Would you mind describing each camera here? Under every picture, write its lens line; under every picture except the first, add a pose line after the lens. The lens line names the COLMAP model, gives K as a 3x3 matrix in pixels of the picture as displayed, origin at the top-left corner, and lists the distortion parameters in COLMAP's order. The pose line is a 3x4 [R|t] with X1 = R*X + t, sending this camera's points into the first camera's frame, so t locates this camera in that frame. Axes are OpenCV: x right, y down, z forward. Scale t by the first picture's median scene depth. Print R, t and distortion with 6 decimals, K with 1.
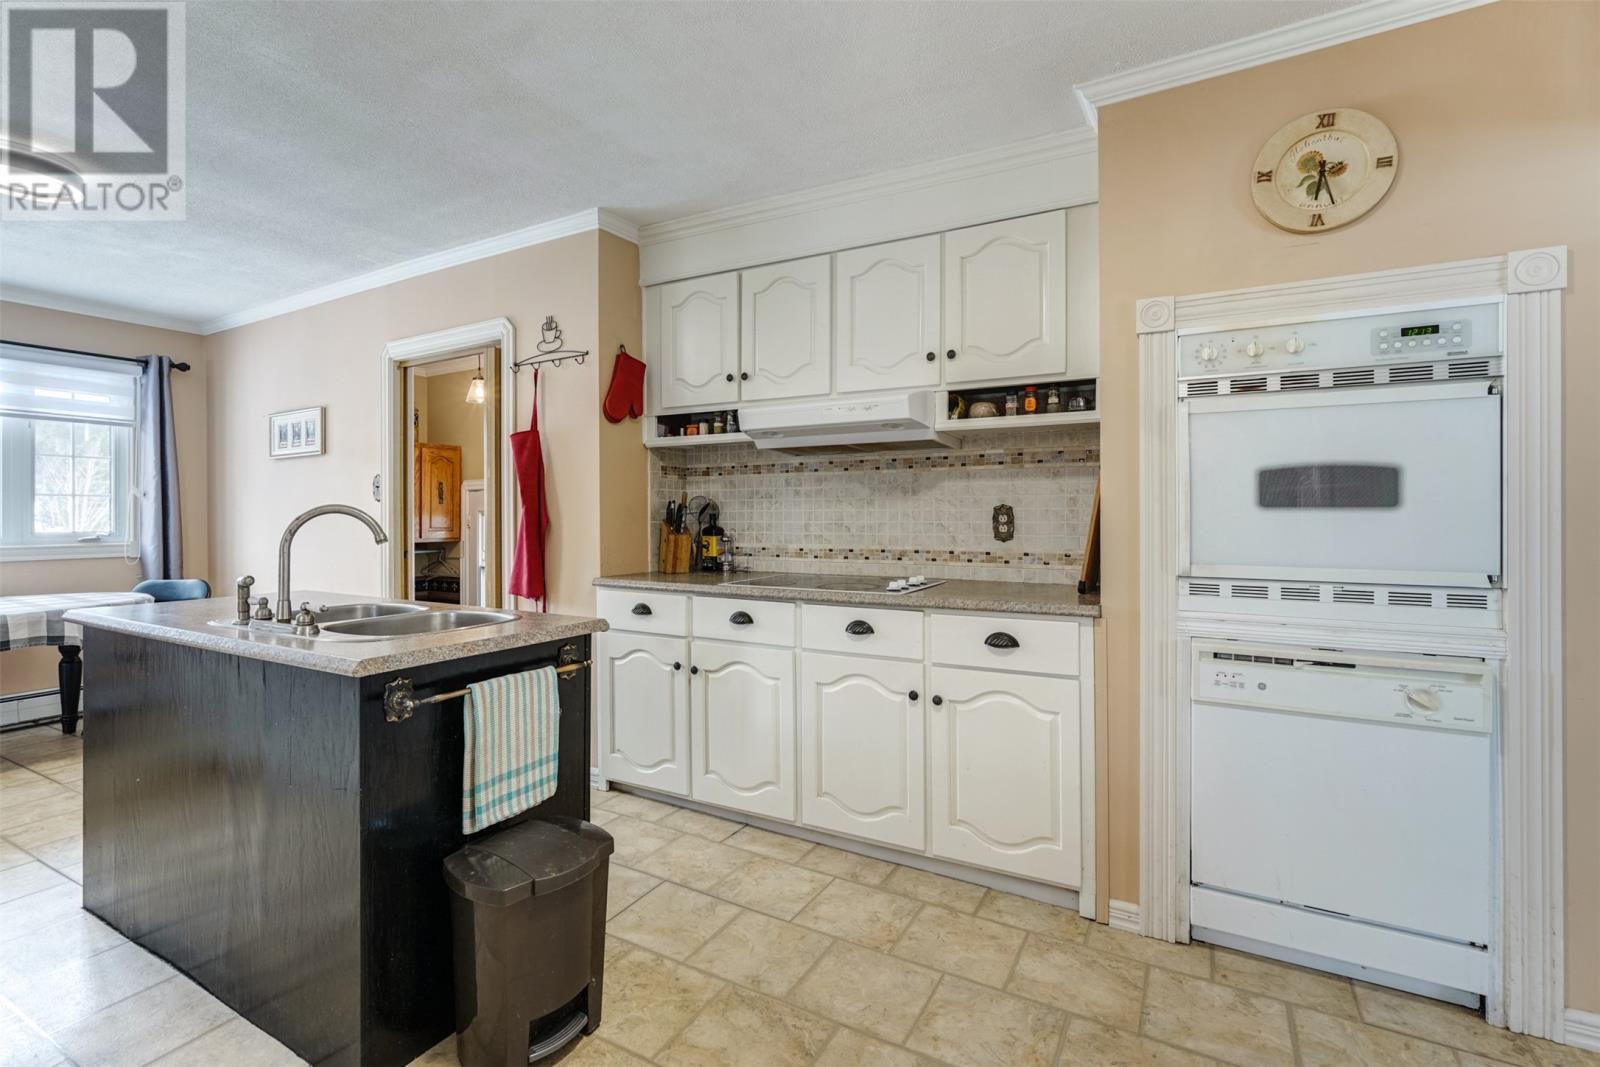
lens RADIAL K [[729.6, 0, 794.7], [0, 729.6, 517.0], [0, 0, 1]] dist [-0.002345, 0.001061]
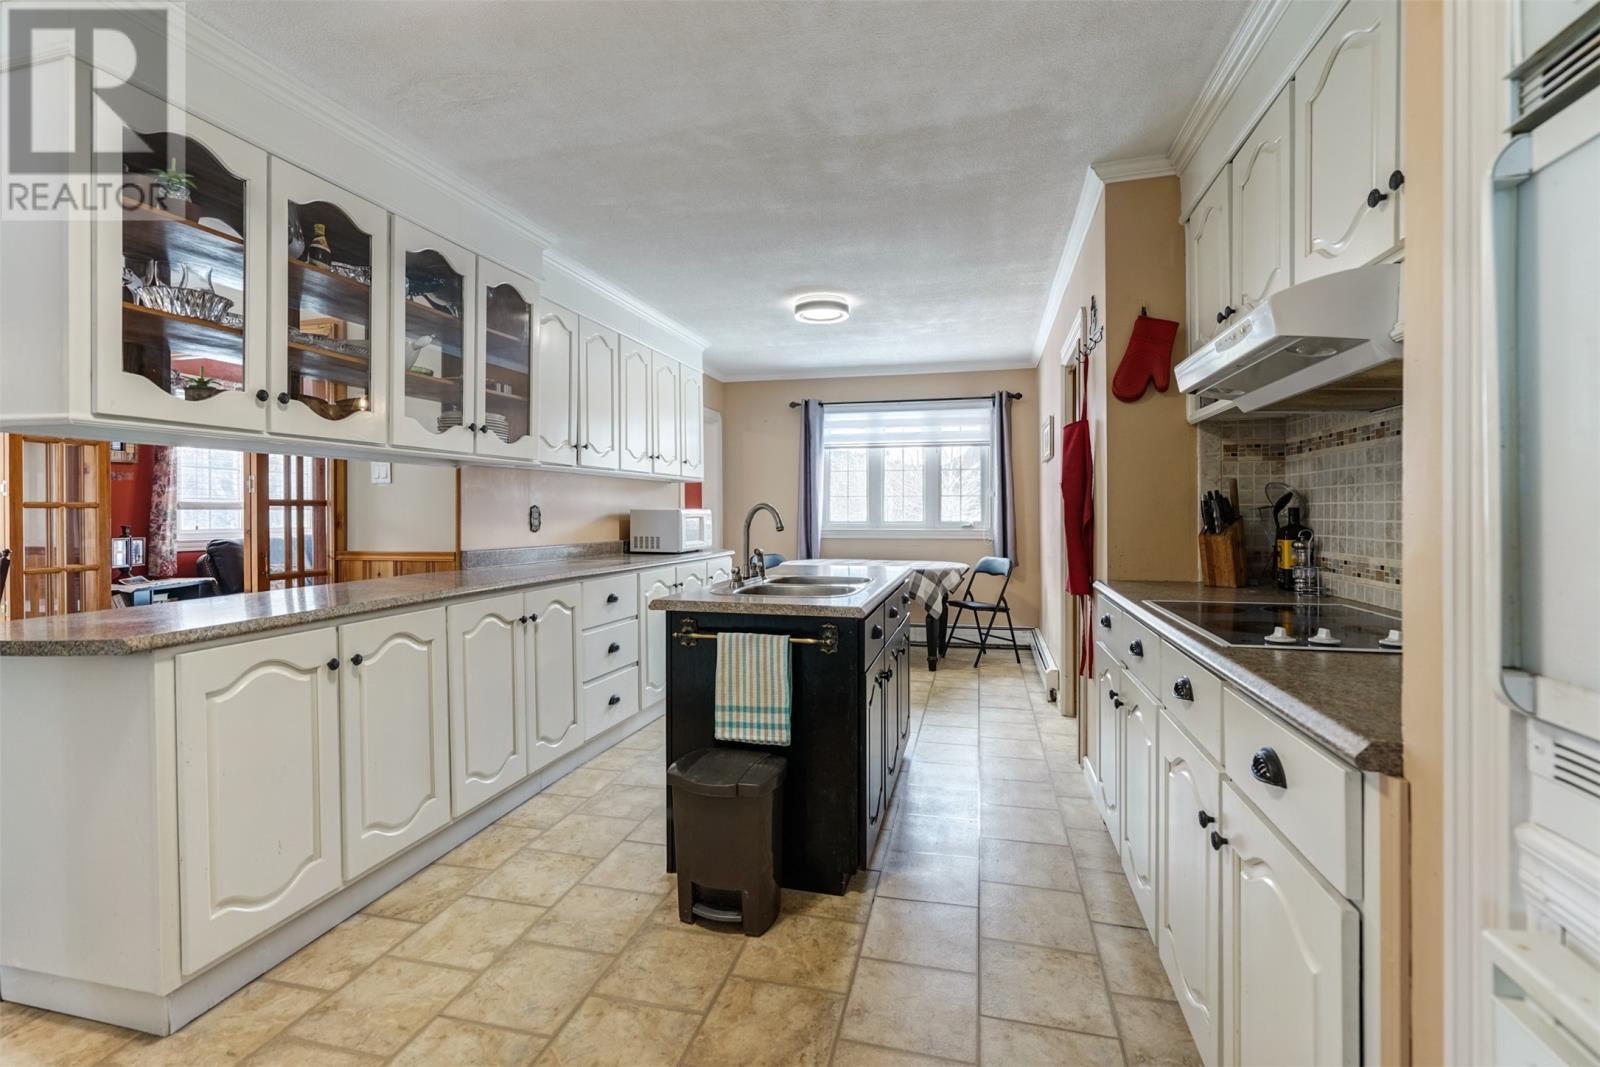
lens RADIAL K [[729.6, 0, 794.7], [0, 729.6, 517.0], [0, 0, 1]] dist [-0.002345, 0.001061]
pose [[0.261129, 0.010399, -0.965248, 0.491995], [-0.000882, 0.999944, 0.010534, -0.002880], [0.965303, -0.001899, 0.261124, 0.409310]]
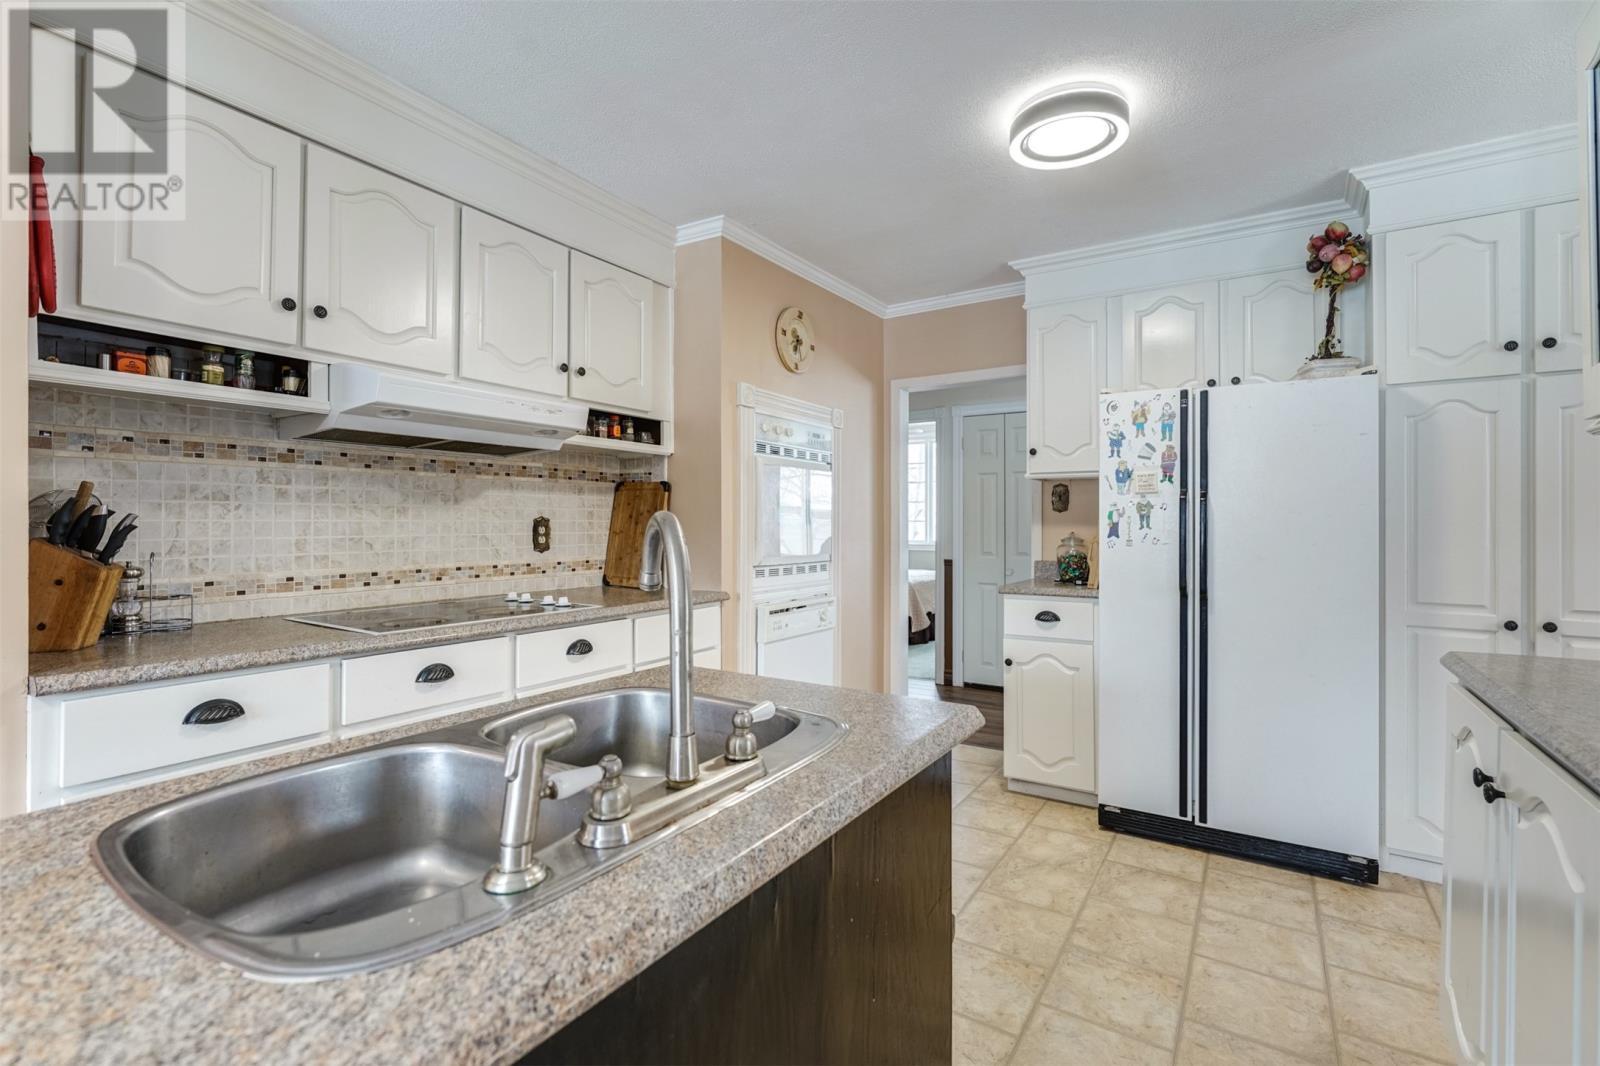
lens RADIAL K [[729.6, 0, 794.7], [0, 729.6, 516.5], [0, 0, 1]] dist [-0.002345, 0.001061]
pose [[0.060953, 0.010493, 0.998085, -0.672589], [0.000608, 0.999944, -0.010550, -0.005619], [-0.998140, 0.001250, 0.060943, 0.537141]]
